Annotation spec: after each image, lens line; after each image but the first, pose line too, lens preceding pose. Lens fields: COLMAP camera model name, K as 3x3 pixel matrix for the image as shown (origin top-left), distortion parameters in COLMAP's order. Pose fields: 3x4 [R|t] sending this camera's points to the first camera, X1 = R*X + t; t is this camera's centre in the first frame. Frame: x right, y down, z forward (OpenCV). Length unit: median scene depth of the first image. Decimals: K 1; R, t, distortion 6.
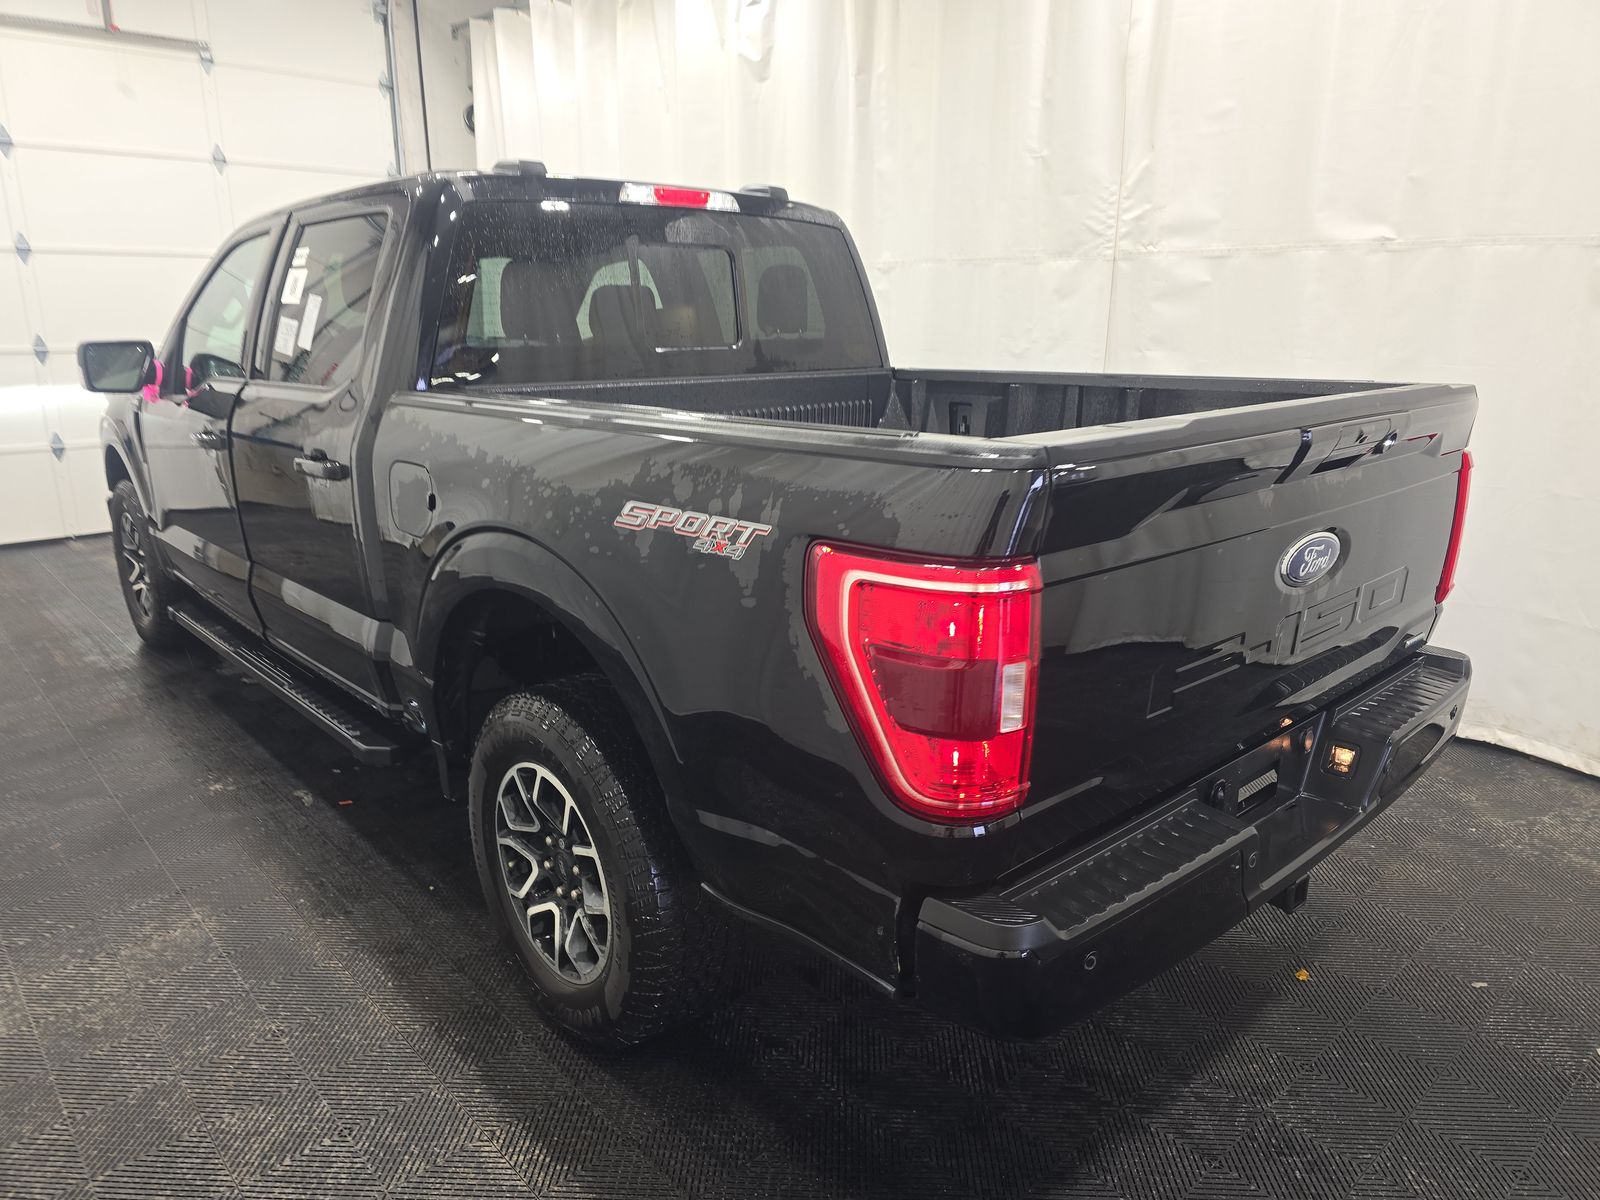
lens RADIAL K [[1066.3, 0, 804.3], [0, 1066.3, 598.9], [0, 0, 1]] dist [0.059392, -0.054289]
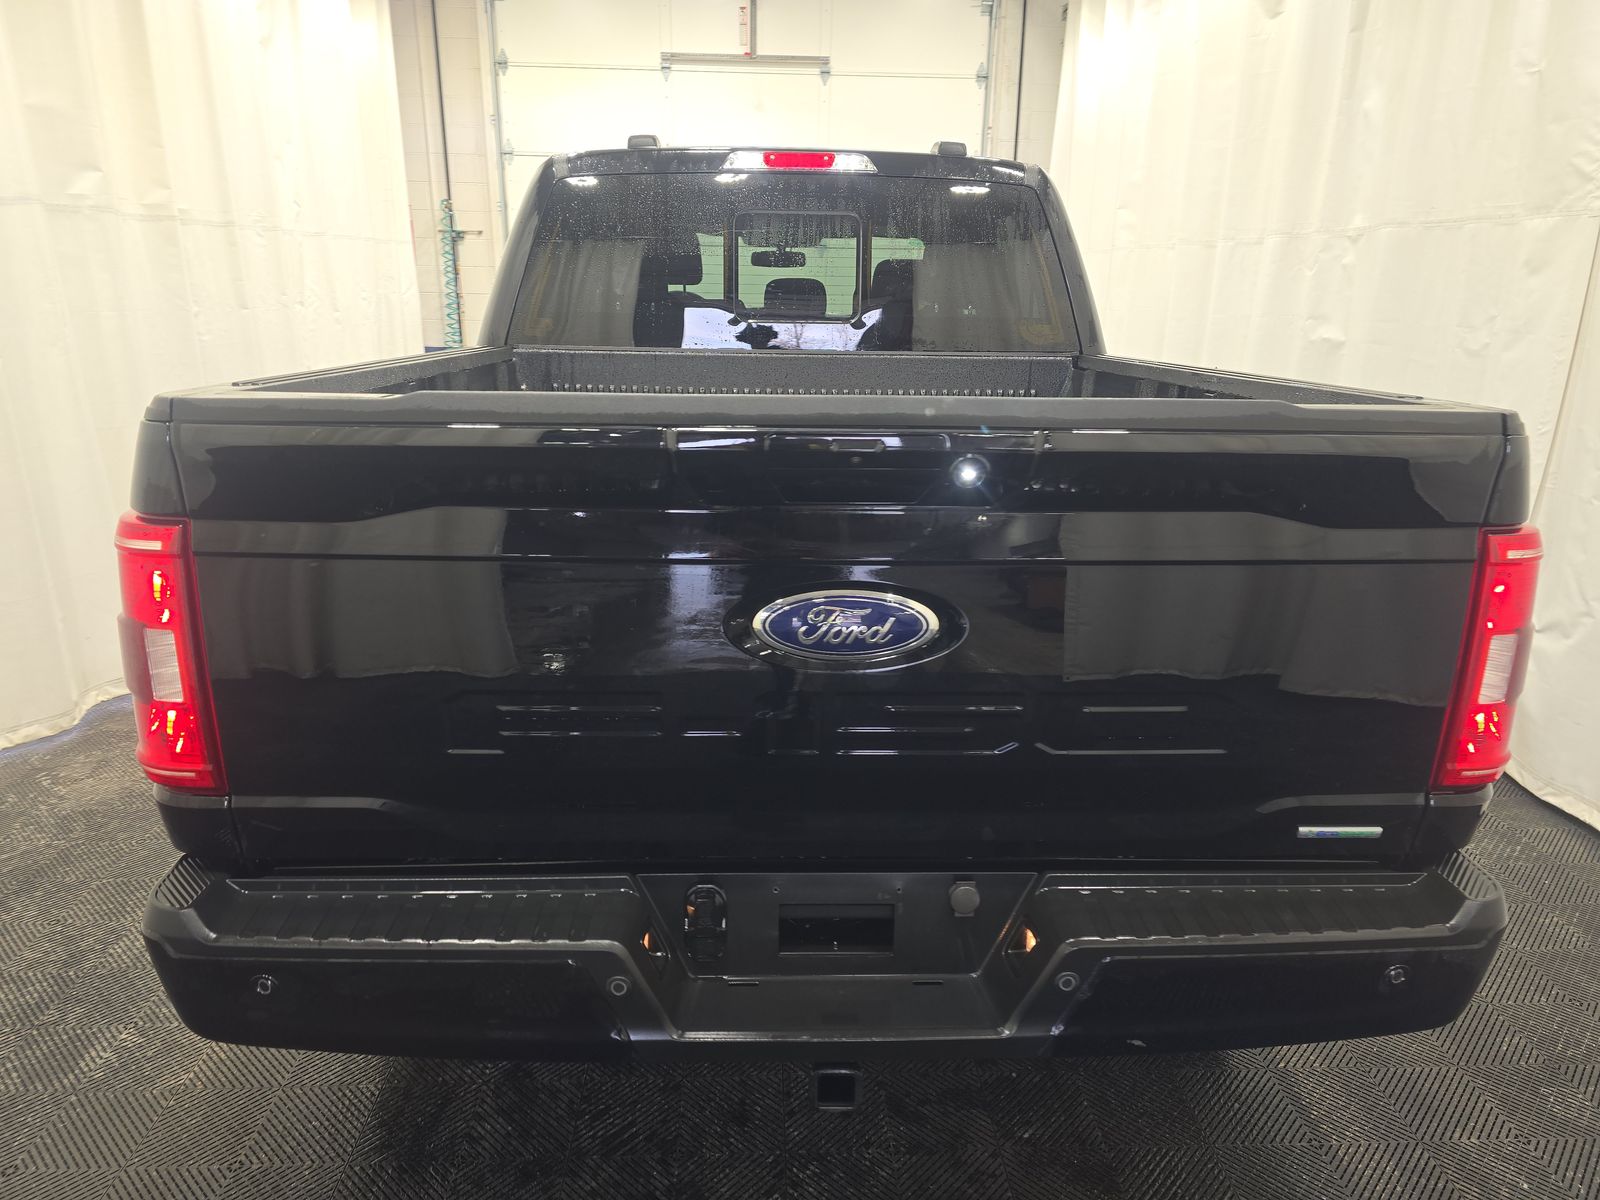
lens RADIAL K [[1066.3, 0, 804.3], [0, 1066.3, 598.9], [0, 0, 1]] dist [0.059392, -0.054289]
pose [[0.765333, 0.186109, -0.616141, 0.362999], [-0.181254, 0.980860, 0.071131, -0.040435], [0.617586, 0.057239, 0.784417, 0.182516]]
